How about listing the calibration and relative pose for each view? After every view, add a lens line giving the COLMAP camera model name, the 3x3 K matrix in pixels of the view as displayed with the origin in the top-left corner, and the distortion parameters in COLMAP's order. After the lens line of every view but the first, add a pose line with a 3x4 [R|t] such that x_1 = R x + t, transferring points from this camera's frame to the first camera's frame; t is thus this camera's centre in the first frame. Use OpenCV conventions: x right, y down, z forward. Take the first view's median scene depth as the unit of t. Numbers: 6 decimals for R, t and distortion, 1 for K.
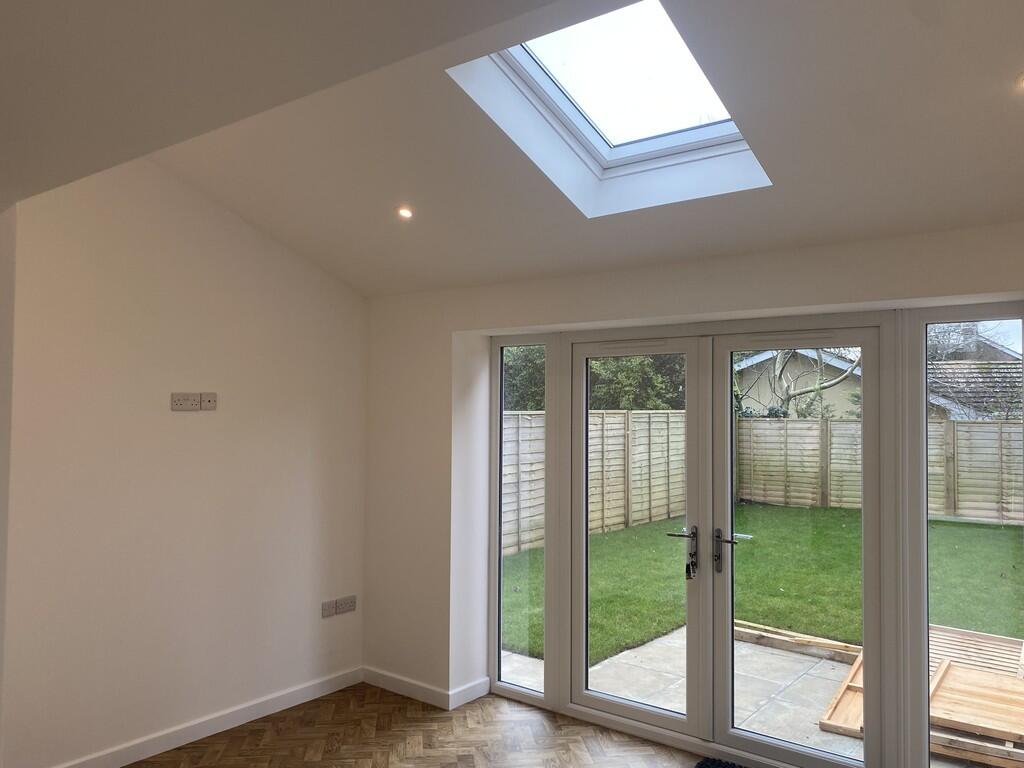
lens RADIAL K [[790.3, 0, 504.1], [0, 790.3, 388.4], [0, 0, 1]] dist [0.004992, -0.009862]
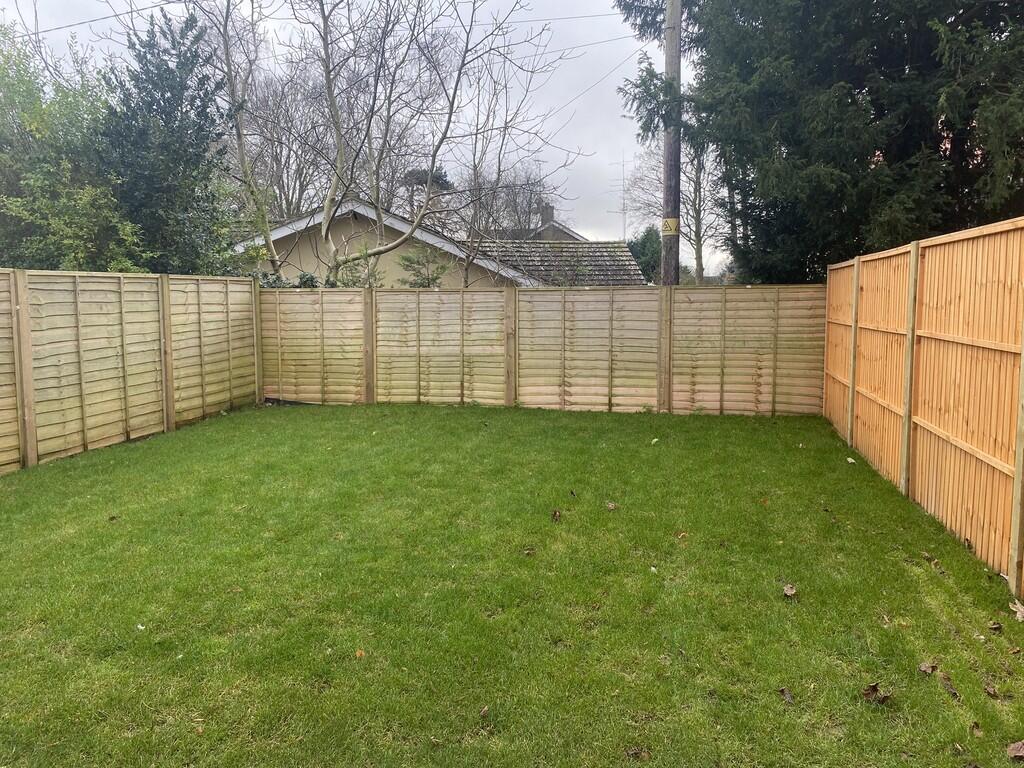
lens RADIAL K [[784.7, 0, 512.2], [0, 784.7, 380.5], [0, 0, 1]] dist [0.048685, 0.000537]
pose [[0.883789, -0.059502, 0.464088, 0.172709], [-0.004118, 0.990853, 0.134882, 0.023945], [-0.467868, -0.121118, 0.875460, 0.263176]]
